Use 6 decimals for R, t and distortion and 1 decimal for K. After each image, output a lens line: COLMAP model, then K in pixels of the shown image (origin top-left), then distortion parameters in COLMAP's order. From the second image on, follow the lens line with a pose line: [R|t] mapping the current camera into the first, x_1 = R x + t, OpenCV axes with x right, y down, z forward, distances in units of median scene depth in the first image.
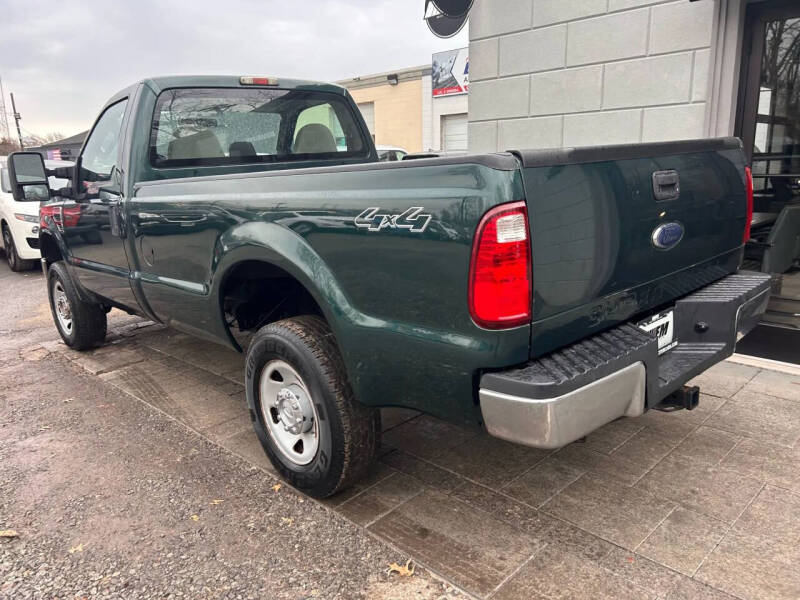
lens RADIAL K [[594.6, 0, 403.7], [0, 594.6, 301.3], [0, 0, 1]] dist [0.047736, -0.047593]
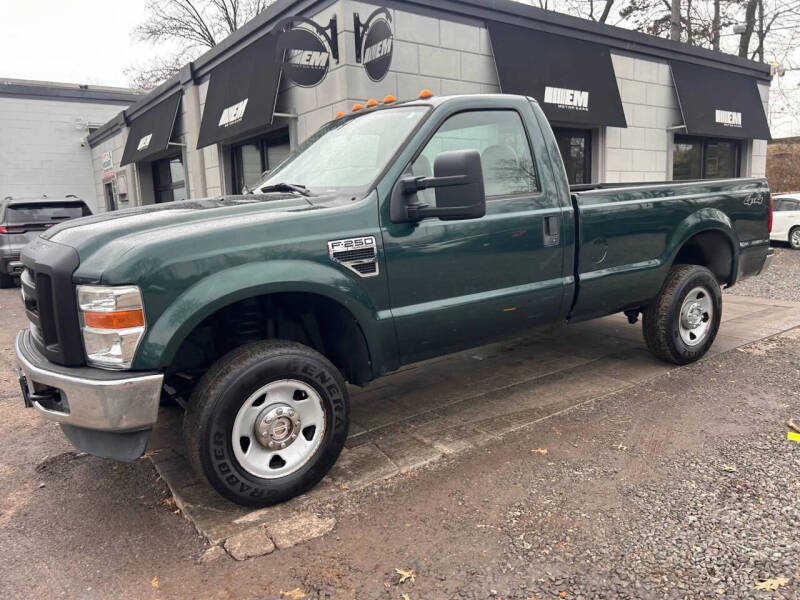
lens RADIAL K [[594.2, 0, 400.0], [0, 594.2, 300.0], [0, 0, 1]] dist [0.045600, -0.044108]
pose [[0.162060, -0.128278, 0.978408, -1.338723], [0.249729, 0.964569, 0.085099, -0.150941], [-0.954658, 0.230546, 0.188353, 0.962221]]
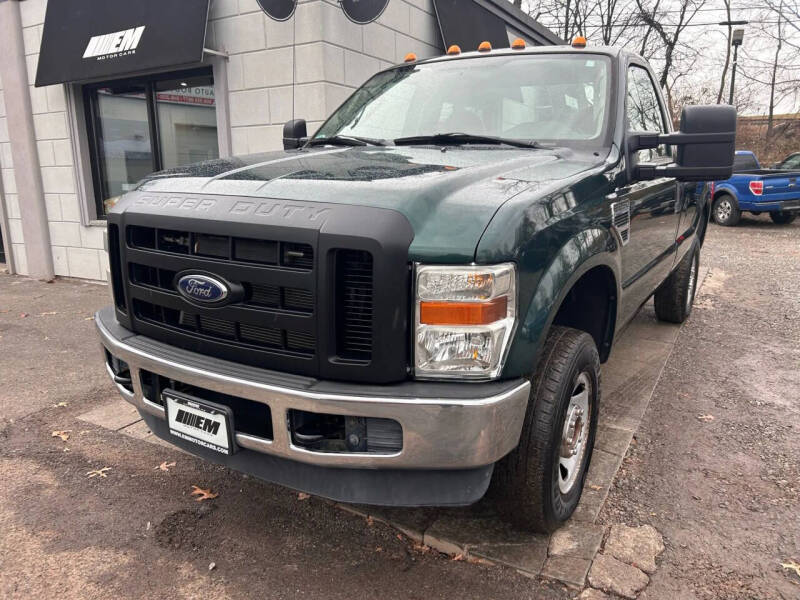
lens RADIAL K [[594.6, 0, 403.7], [0, 594.6, 301.3], [0, 0, 1]] dist [0.047736, -0.047593]
pose [[-0.256955, -0.169557, 0.951433, -1.186876], [0.230683, 0.945270, 0.230759, -0.269234], [-0.938488, 0.278774, -0.203778, 1.488567]]
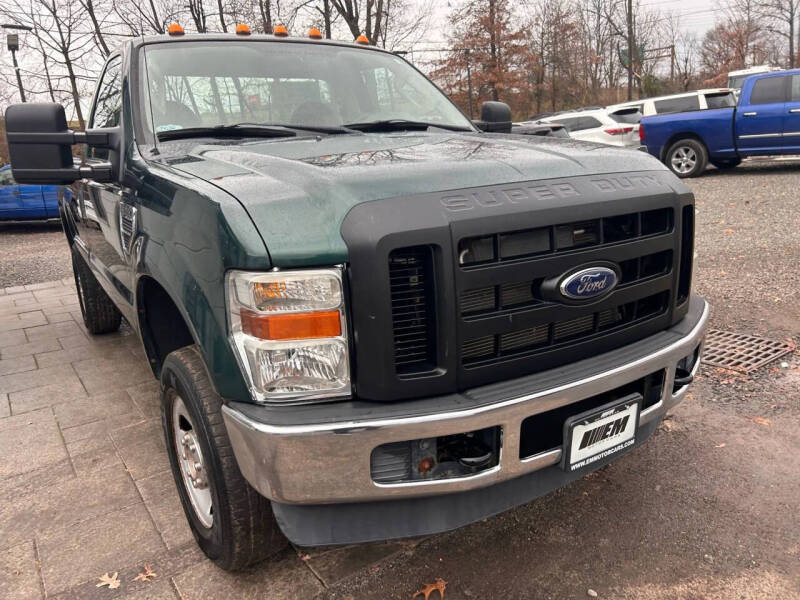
lens RADIAL K [[598.3, 0, 402.0], [0, 598.3, 303.8], [0, 0, 1]] dist [0.048254, -0.048390]
pose [[-0.976219, 0.056095, 0.209403, -0.654400], [0.146026, 0.884081, 0.443933, -0.397811], [-0.160227, 0.463954, -0.871248, 1.930037]]
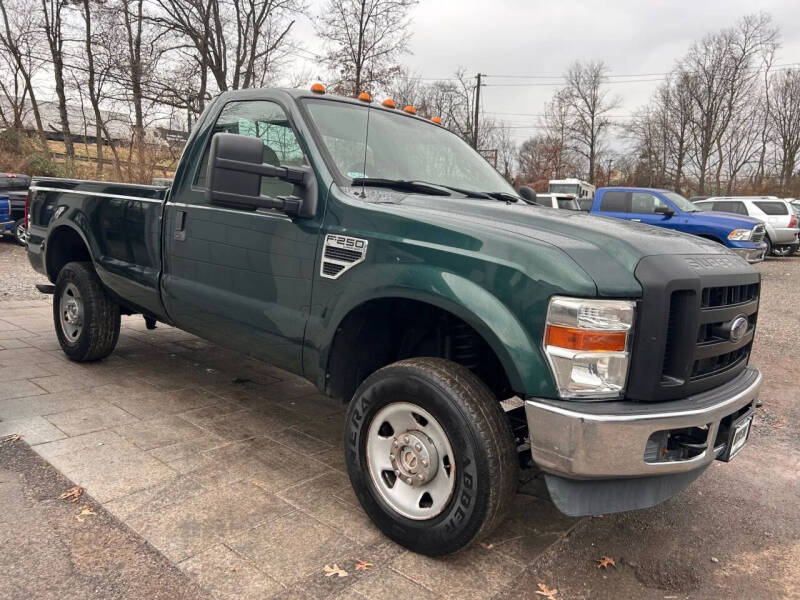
lens RADIAL K [[594.2, 0, 413.3], [0, 594.2, 302.3], [0, 0, 1]] dist [0.044877, -0.044512]
pose [[-0.996018, -0.008107, -0.088778, -0.316867], [-0.039793, 0.931571, 0.361376, -0.435077], [0.079774, 0.363470, -0.928184, 2.061866]]
